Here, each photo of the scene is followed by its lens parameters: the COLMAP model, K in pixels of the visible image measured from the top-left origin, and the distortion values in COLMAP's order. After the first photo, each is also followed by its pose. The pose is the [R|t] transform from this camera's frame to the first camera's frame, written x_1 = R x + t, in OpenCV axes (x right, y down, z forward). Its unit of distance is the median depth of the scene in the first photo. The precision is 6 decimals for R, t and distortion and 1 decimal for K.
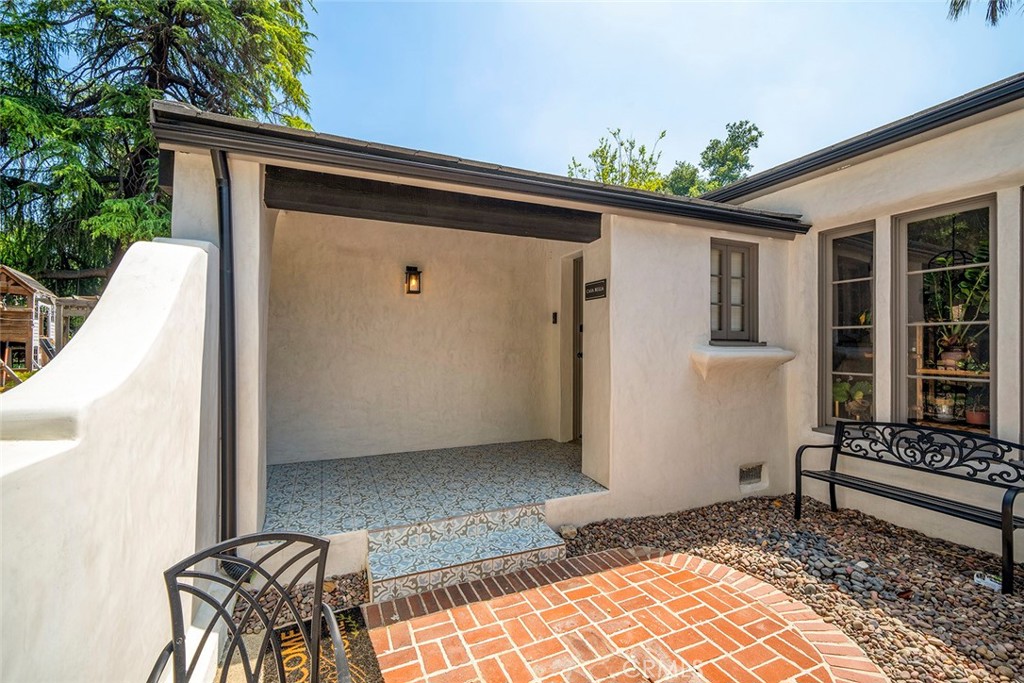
lens RADIAL K [[441.3, 0, 512.0], [0, 441.3, 341.5], [0, 0, 1]] dist [0.003323, 0.000382]
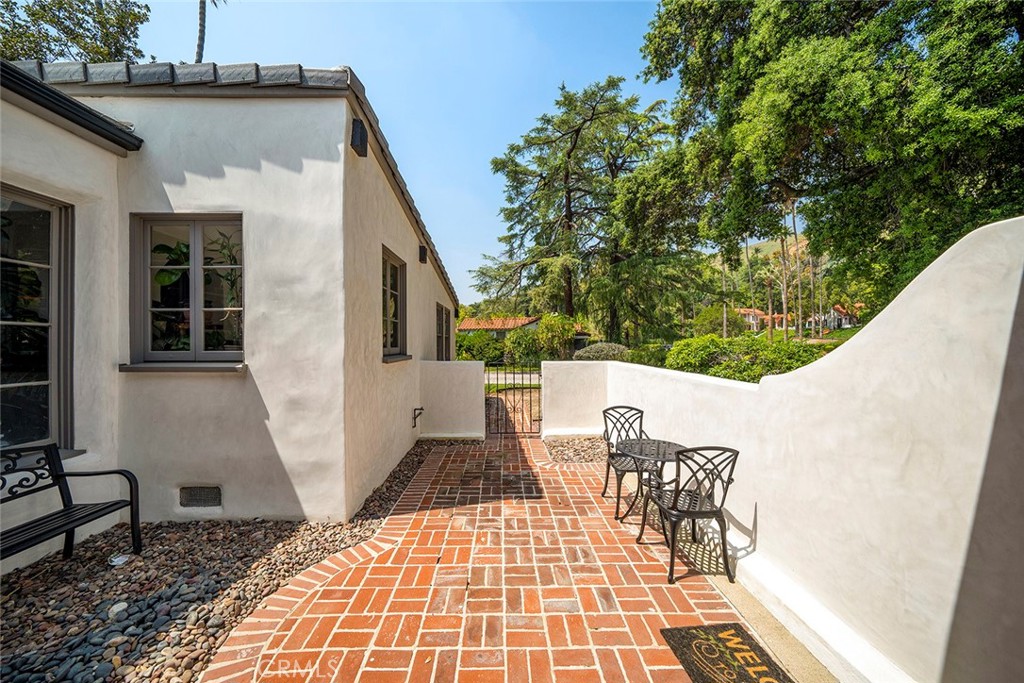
lens RADIAL K [[367.0, 0, 512.0], [0, 367.0, 341.5], [0, 0, 1]] dist [0.000205, 0.000028]
pose [[-0.926408, -0.008008, 0.376436, -0.215359], [-0.011045, 0.999922, -0.005911, -0.014299], [-0.376359, -0.009633, -0.926424, 1.744996]]
